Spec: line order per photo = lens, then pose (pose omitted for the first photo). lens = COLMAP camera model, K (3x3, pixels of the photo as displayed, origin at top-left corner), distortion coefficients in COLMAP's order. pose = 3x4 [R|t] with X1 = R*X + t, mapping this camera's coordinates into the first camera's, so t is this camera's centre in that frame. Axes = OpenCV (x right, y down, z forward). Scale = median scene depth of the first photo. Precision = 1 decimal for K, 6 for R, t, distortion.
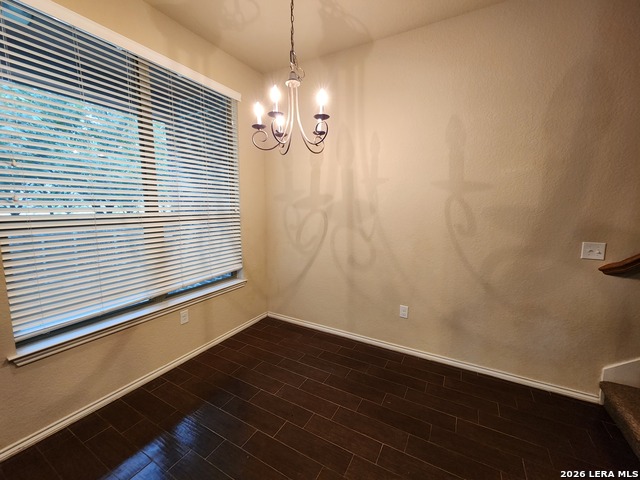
lens RADIAL K [[259.4, 0, 325.9], [0, 259.4, 237.4], [0, 0, 1]] dist [0.006258, -0.004525]
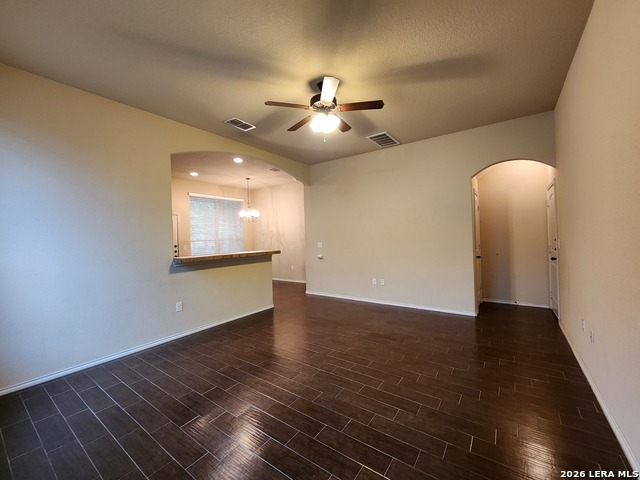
lens RADIAL K [[259.4, 0, 325.2], [0, 259.4, 237.5], [0, 0, 1]] dist [0.006258, -0.004525]
pose [[0.992932, -0.027989, -0.115340, 1.006238], [0.013618, 0.992246, -0.123544, 0.299235], [0.117903, 0.121100, 0.985613, -1.931502]]
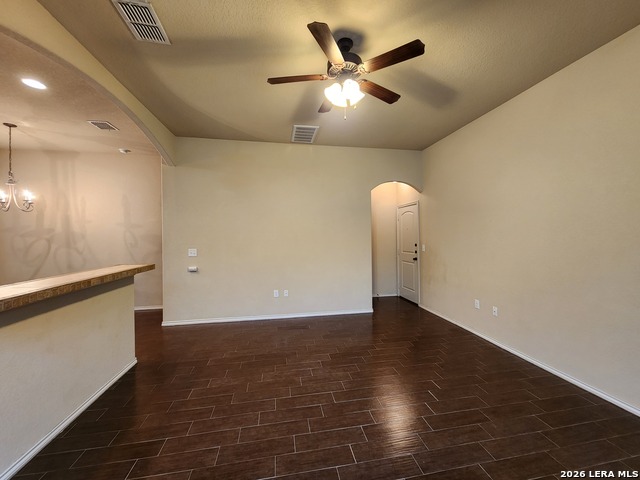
lens RADIAL K [[259.4, 0, 326.6], [0, 259.4, 237.8], [0, 0, 1]] dist [0.006258, -0.004525]
pose [[0.774538, -0.014608, 0.632359, 0.345850], [0.089198, 0.992265, -0.086331, 0.208407], [-0.626207, 0.123272, 0.769850, -1.474691]]
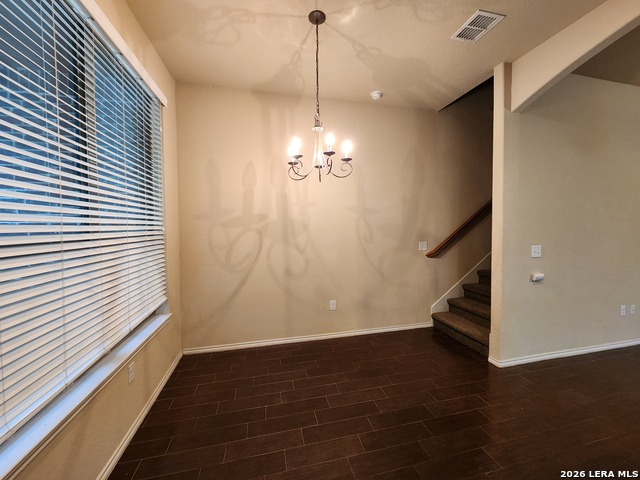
lens RADIAL K [[259.4, 0, 323.4], [0, 259.4, 237.9], [0, 0, 1]] dist [0.006258, -0.004525]
pose [[0.742790, -0.037930, 0.668450, -0.564080], [0.092792, 0.994591, -0.046675, 0.008023], [-0.663063, 0.096696, 0.742291, 0.039417]]
